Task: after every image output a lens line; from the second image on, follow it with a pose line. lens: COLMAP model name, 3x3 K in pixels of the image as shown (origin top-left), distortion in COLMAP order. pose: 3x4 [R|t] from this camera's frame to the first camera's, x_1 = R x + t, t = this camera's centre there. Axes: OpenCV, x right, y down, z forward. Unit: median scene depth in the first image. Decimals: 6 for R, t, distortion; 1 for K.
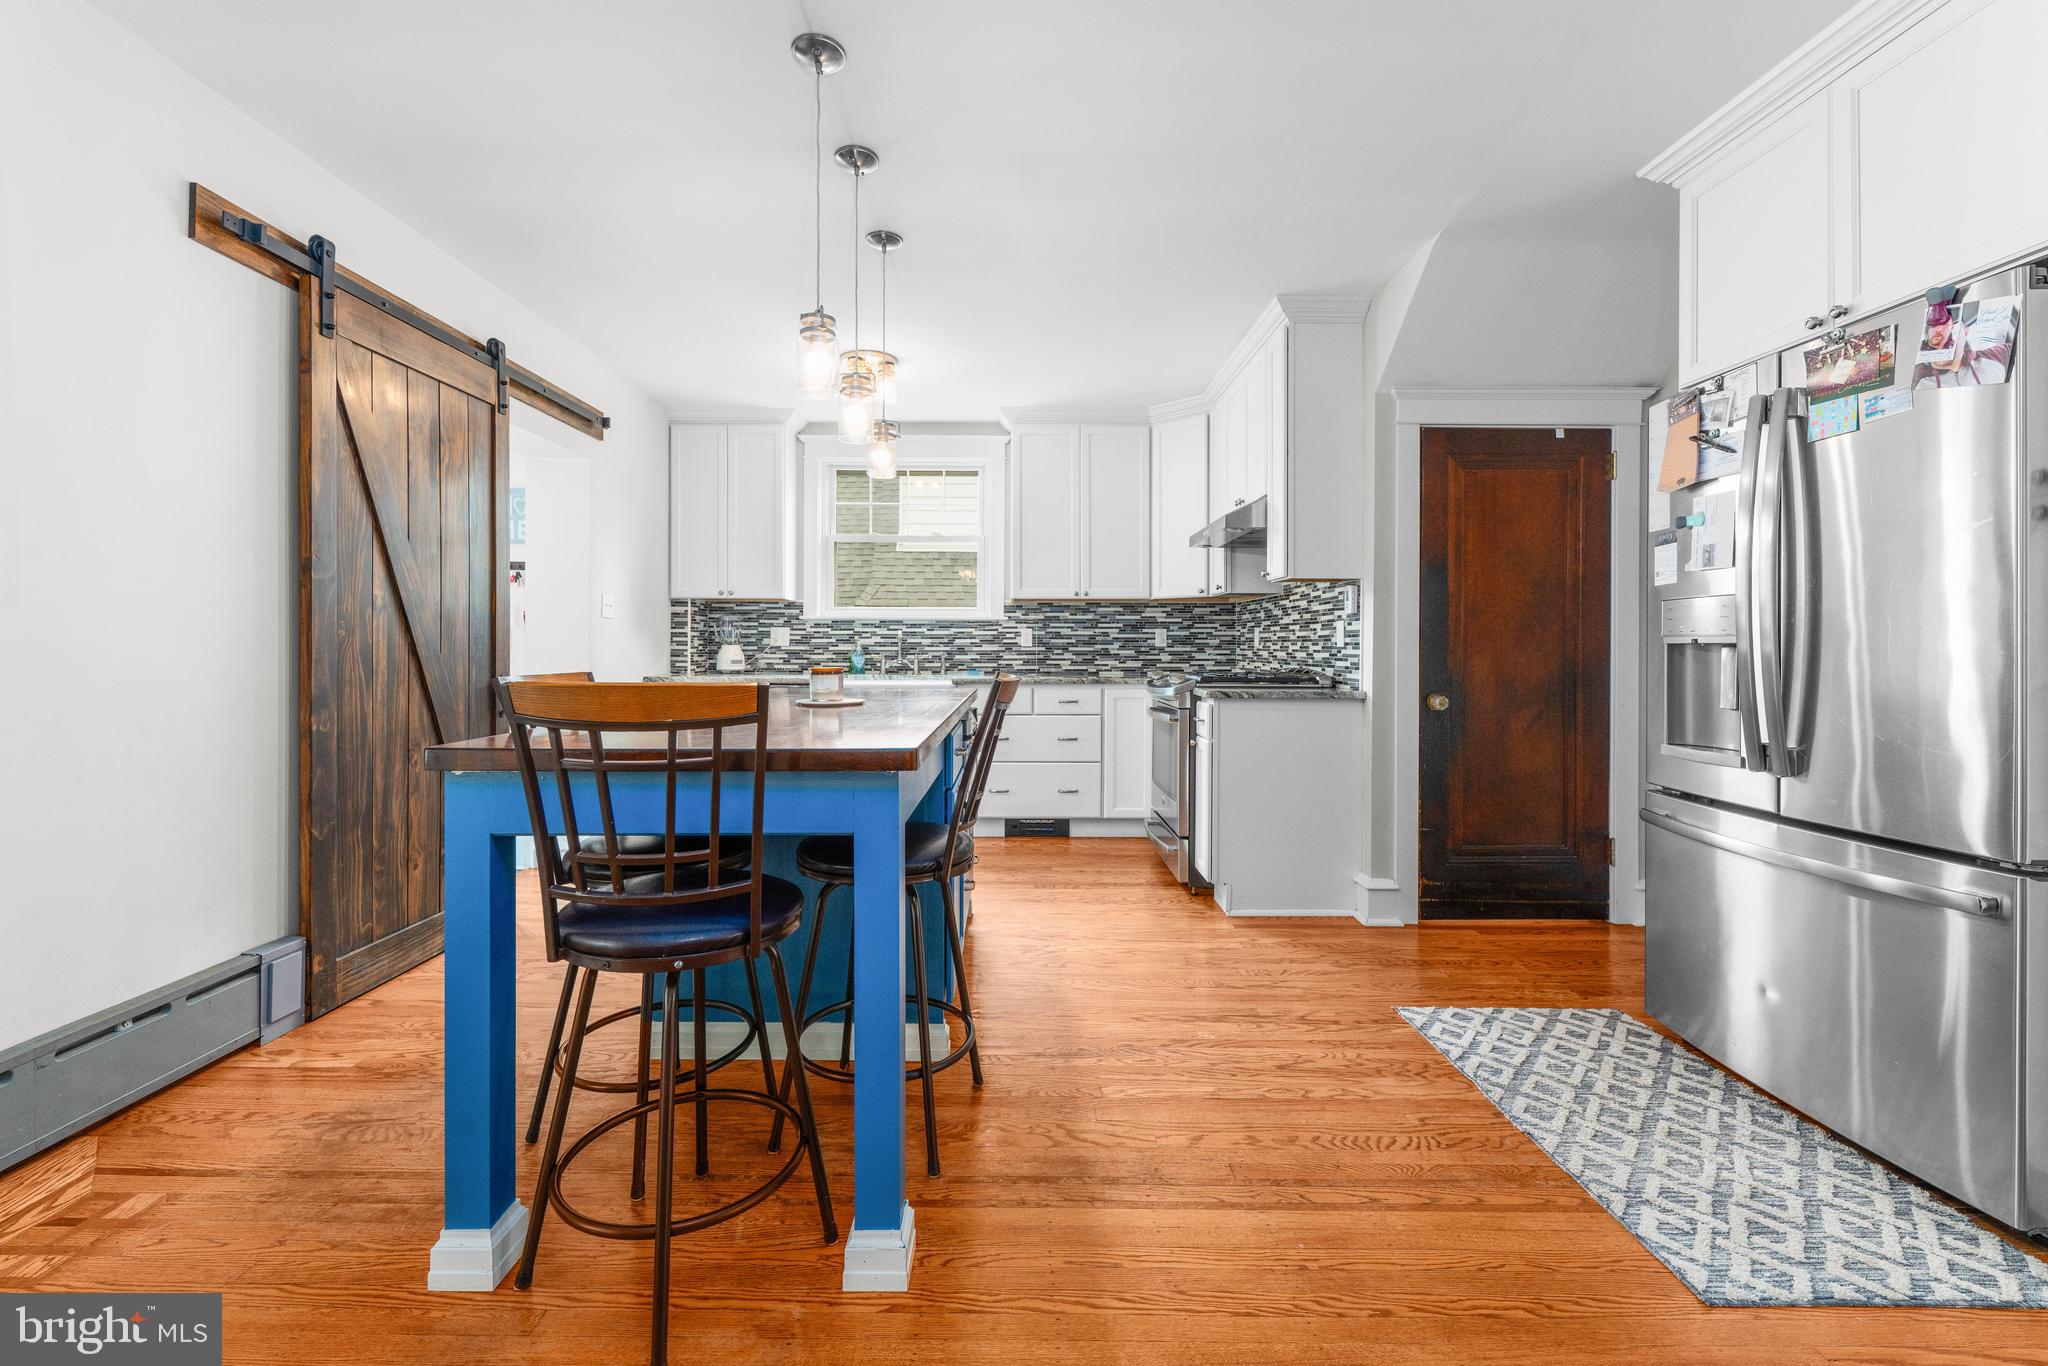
lens RADIAL K [[826.7, 0, 1013.2], [0, 826.7, 647.1], [0, 0, 1]] dist [0.012719, -0.004848]
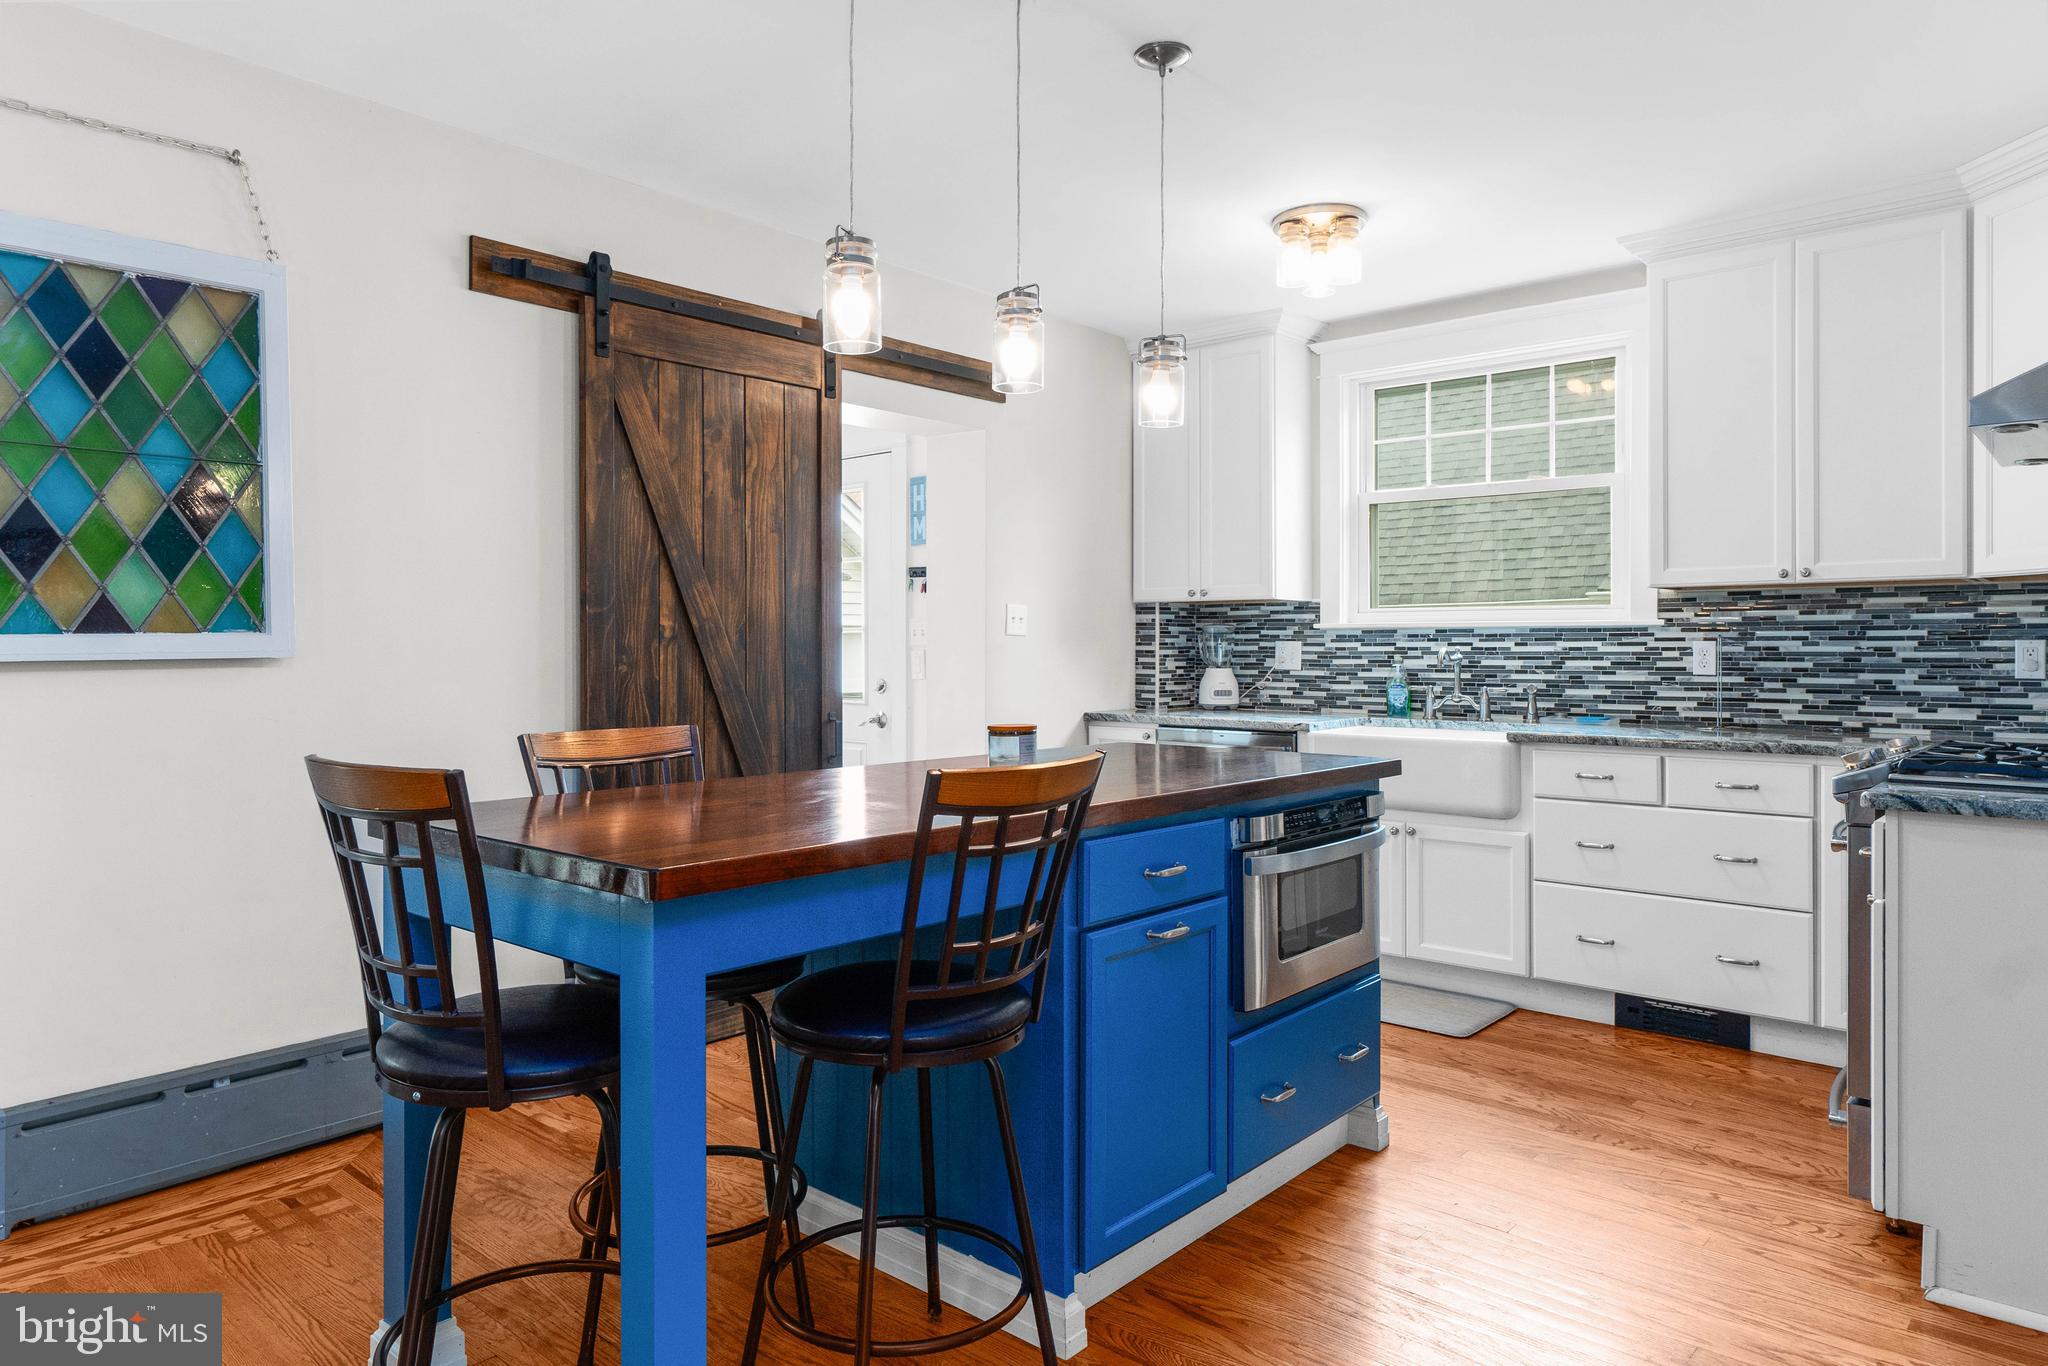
lens RADIAL K [[1287.1, 0, 1023.8], [0, 1287.1, 647.4], [0, 0, 1]] dist [0.006644, 0.003227]
pose [[0.755358, -0.003085, -0.655305, 0.296000], [0.002088, 0.999995, -0.002302, -0.022560], [0.655309, 0.000371, 0.755361, 0.125287]]
